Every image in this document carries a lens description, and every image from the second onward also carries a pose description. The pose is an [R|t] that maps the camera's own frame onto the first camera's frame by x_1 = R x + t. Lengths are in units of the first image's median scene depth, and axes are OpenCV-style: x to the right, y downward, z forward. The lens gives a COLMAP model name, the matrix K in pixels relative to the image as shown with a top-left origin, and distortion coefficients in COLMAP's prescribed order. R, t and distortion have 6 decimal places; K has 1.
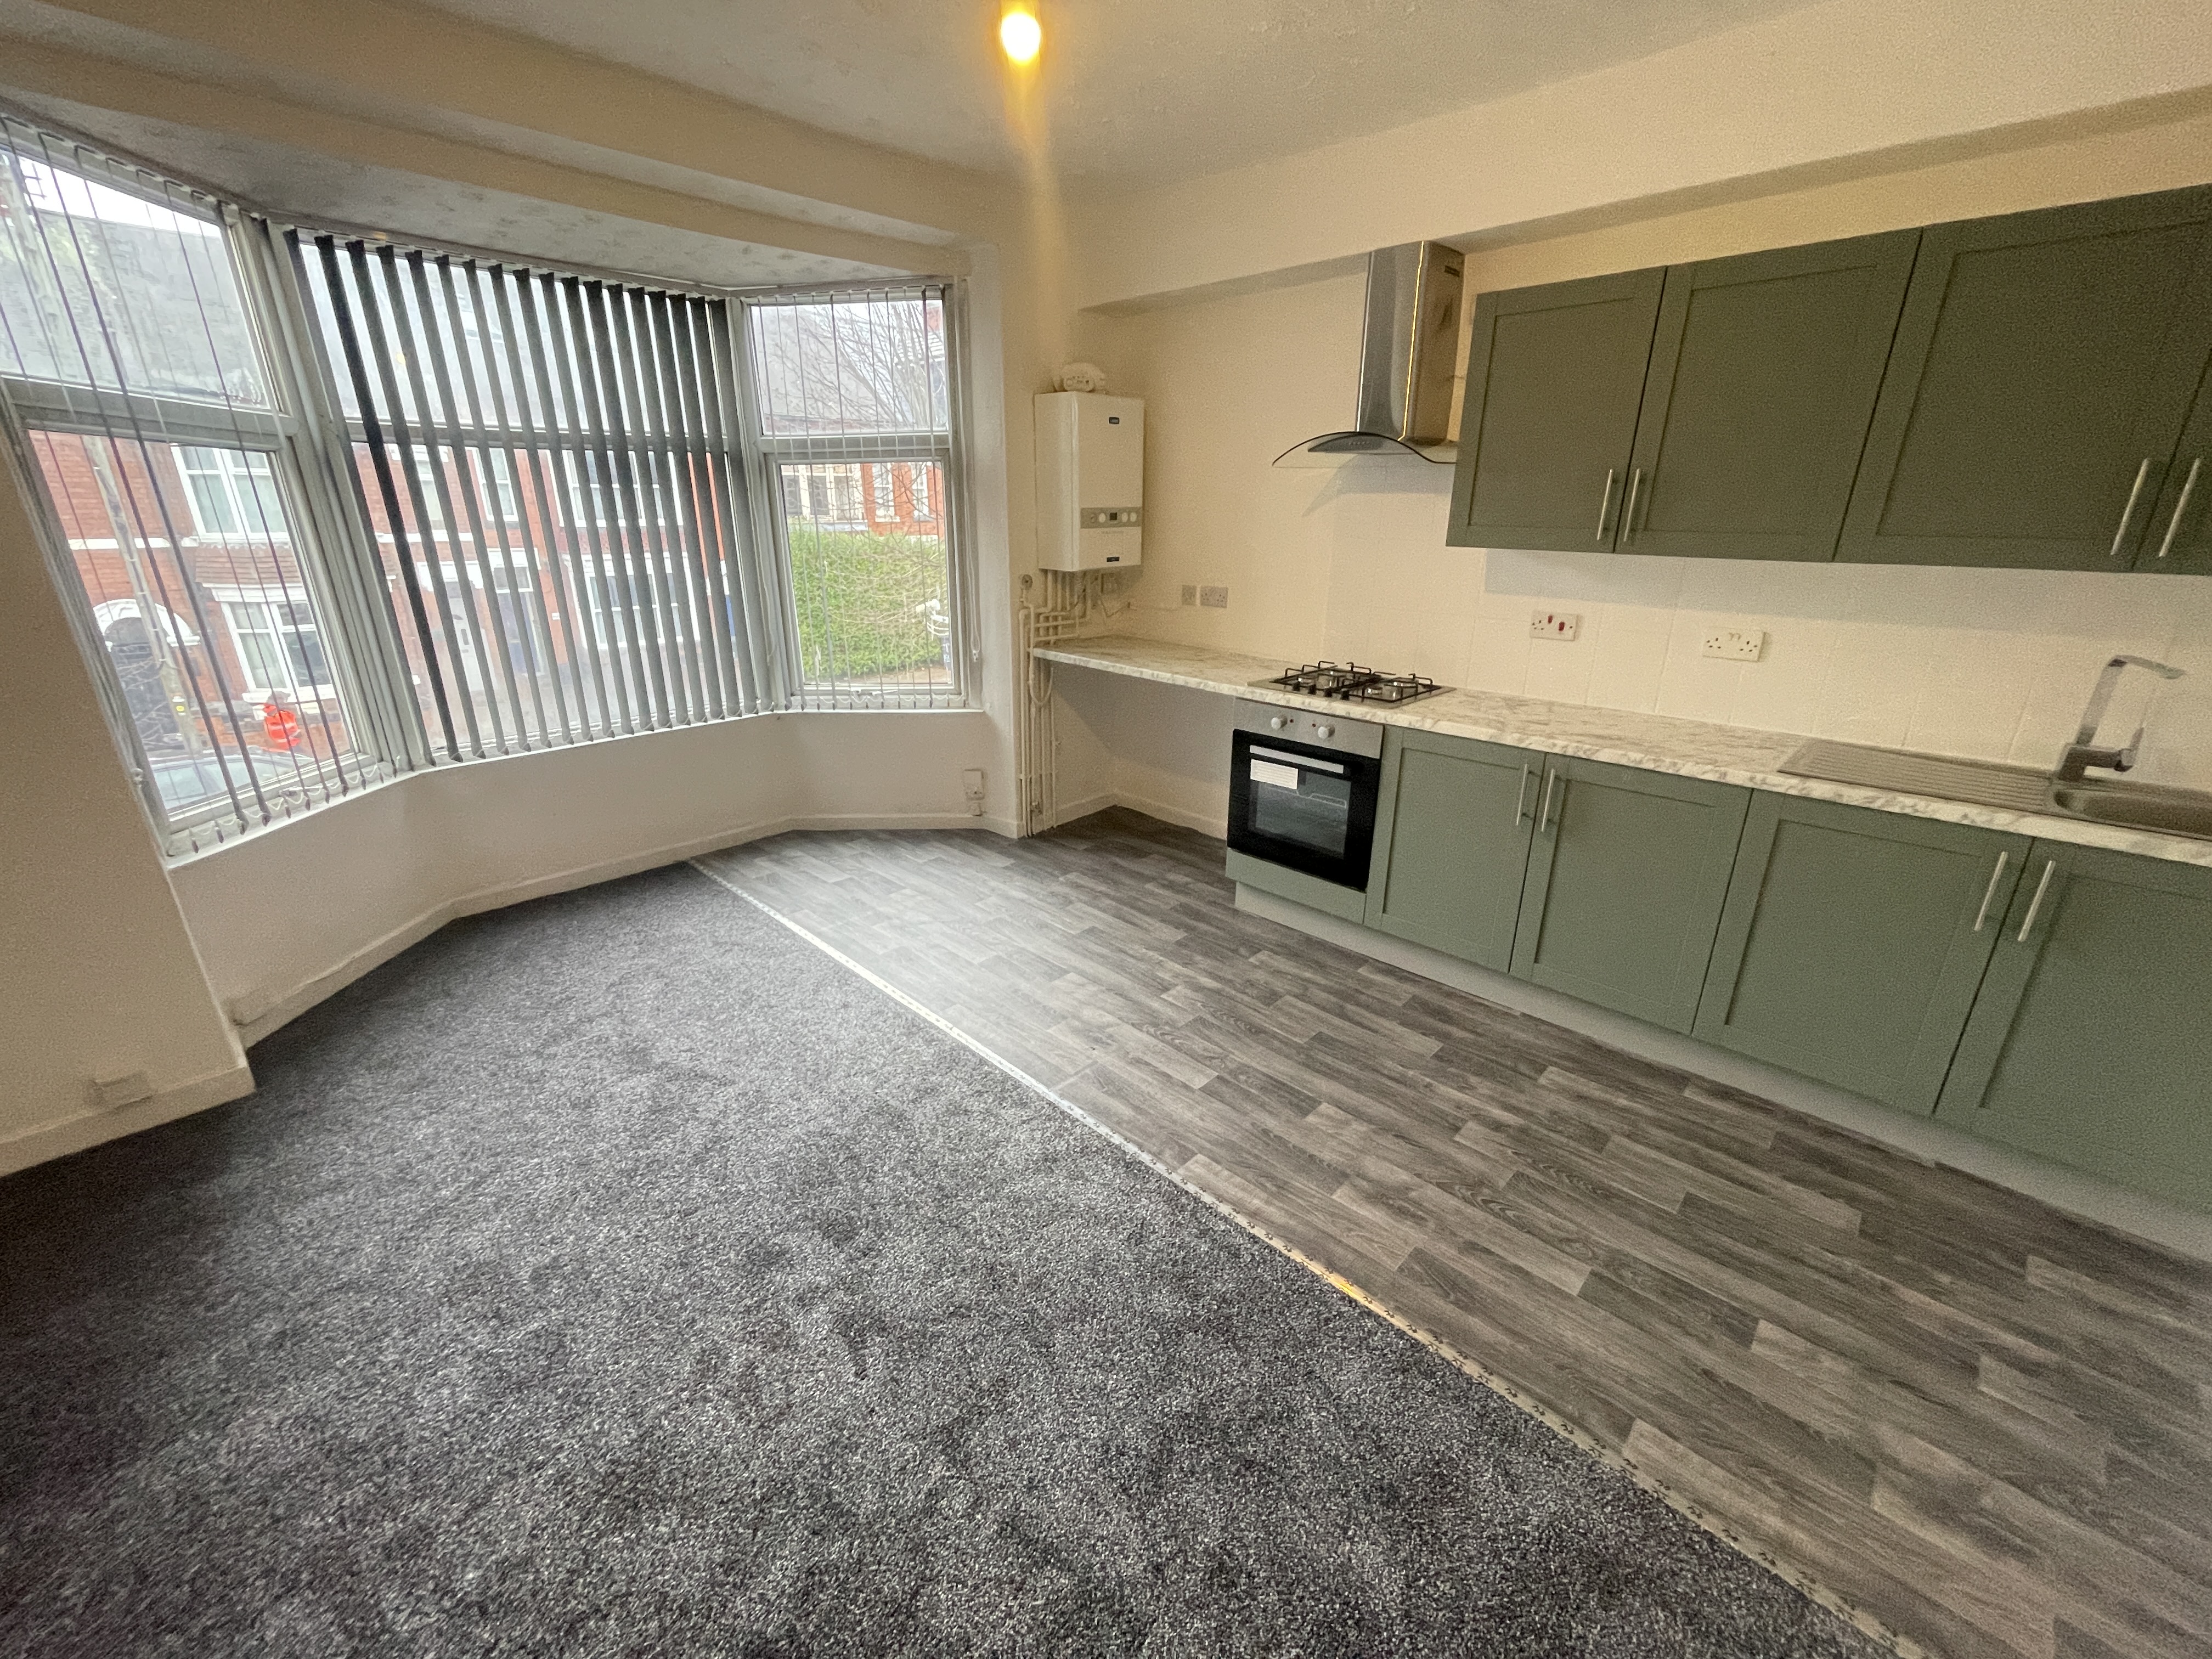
lens RADIAL K [[890.2, 0, 1101.1], [0, 890.2, 824.0], [0, 0, 1]] dist [-0.000804, -0.000780]
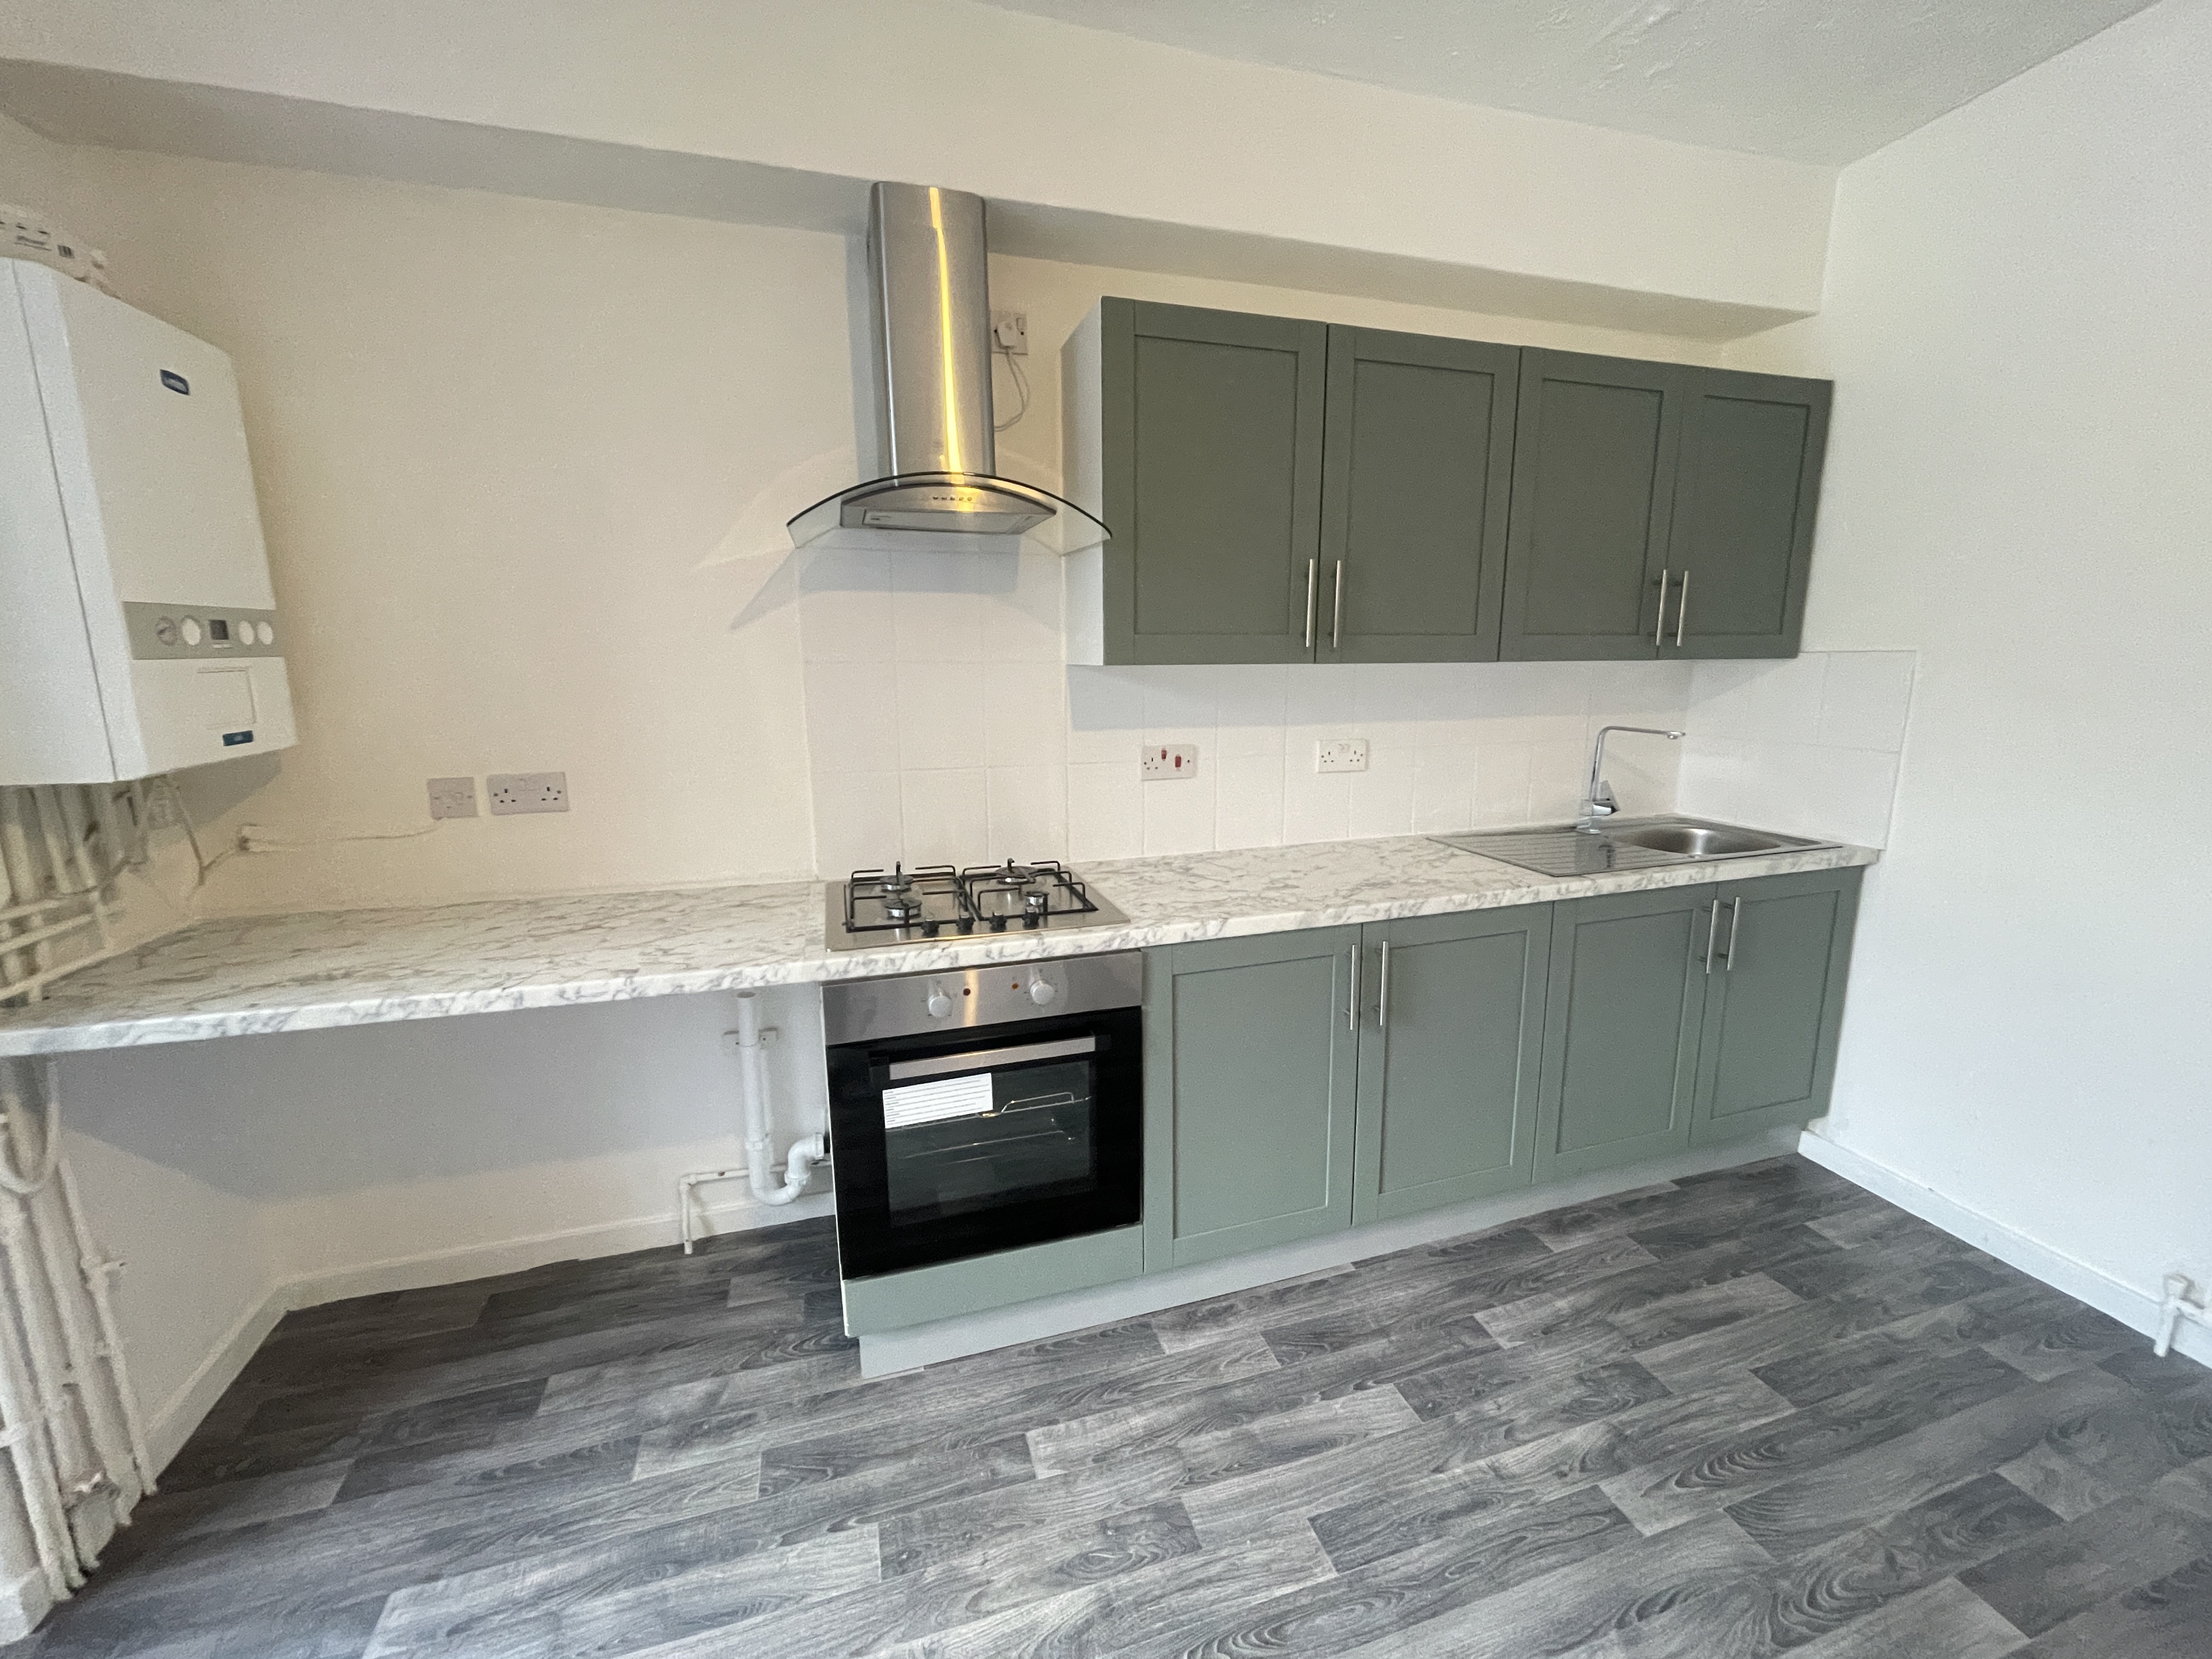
lens RADIAL K [[890.2, 0, 1113.1], [0, 890.2, 820.3], [0, 0, 1]] dist [-0.000804, -0.000780]
pose [[0.471389, -0.170936, 0.865201, -0.198335], [0.306467, 0.951649, 0.021042, -0.212421], [-0.826965, 0.255236, 0.500983, 0.687676]]
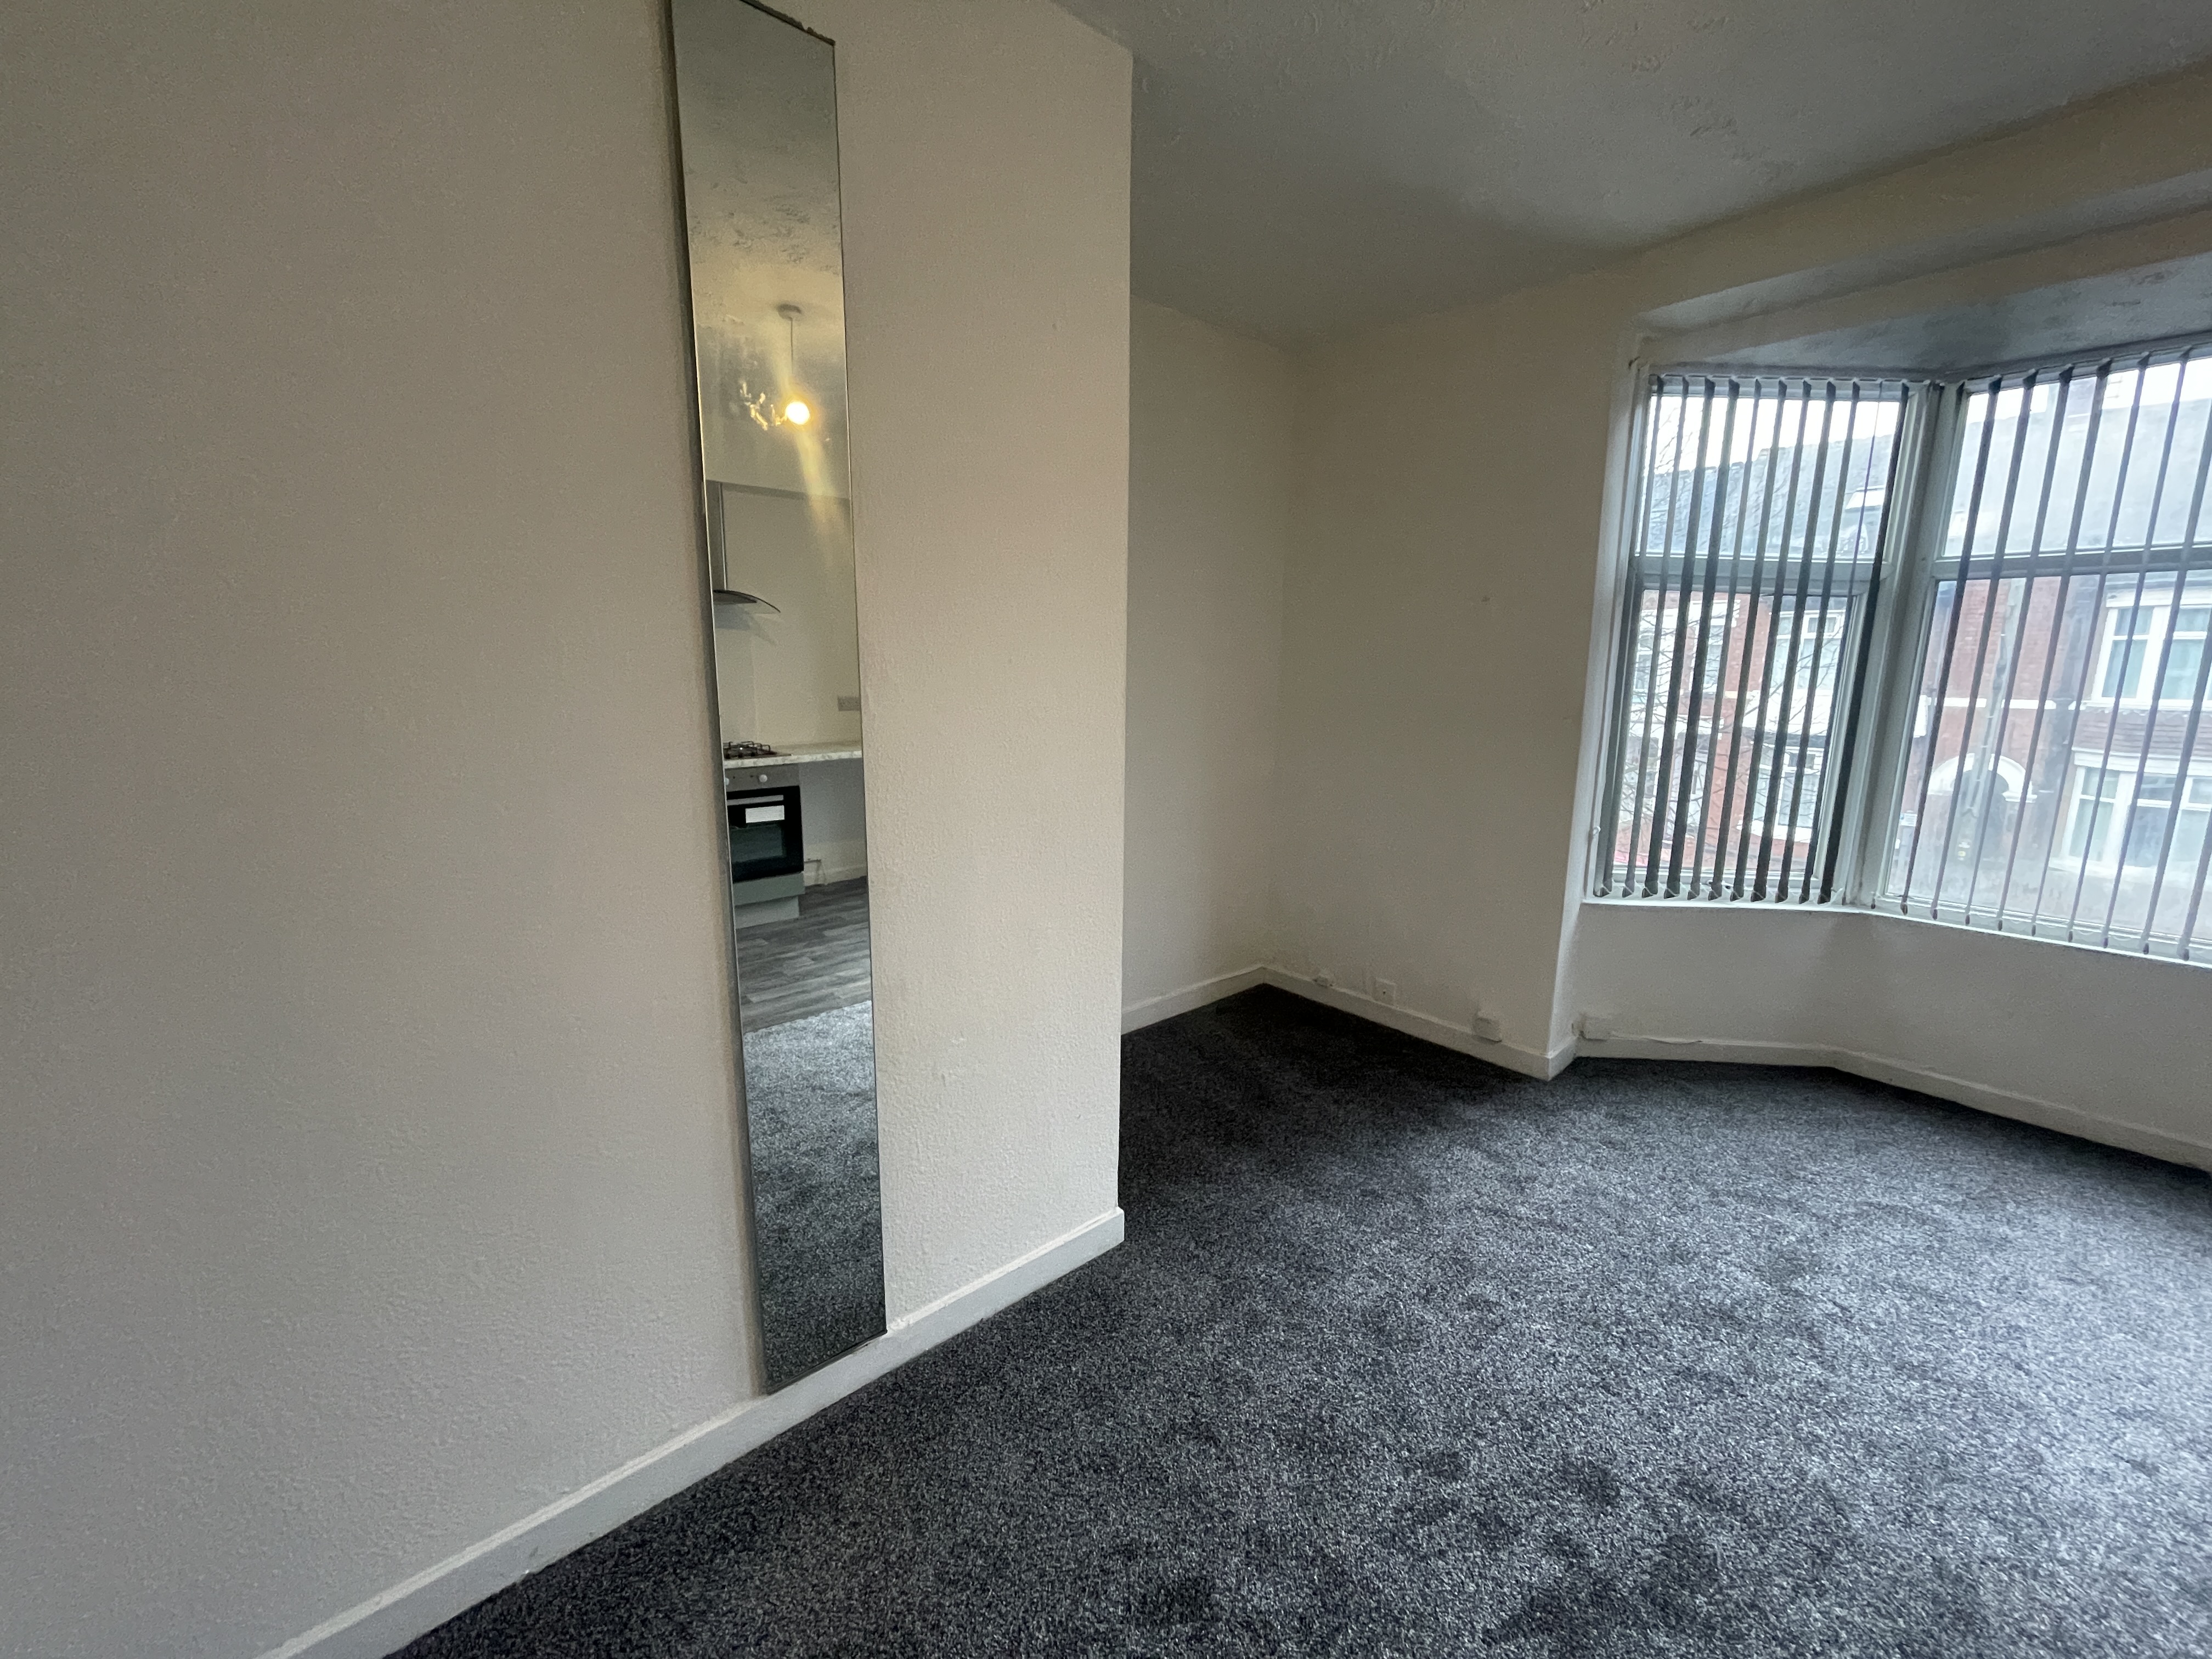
lens RADIAL K [[890.2, 0, 1111.5], [0, 890.2, 821.1], [0, 0, 1]] dist [-0.000804, -0.000780]
pose [[-0.064134, 0.171211, -0.983145, 0.236304], [-0.345654, 0.920379, 0.182829, -0.049482], [0.936168, 0.351553, 0.000152, 0.242653]]
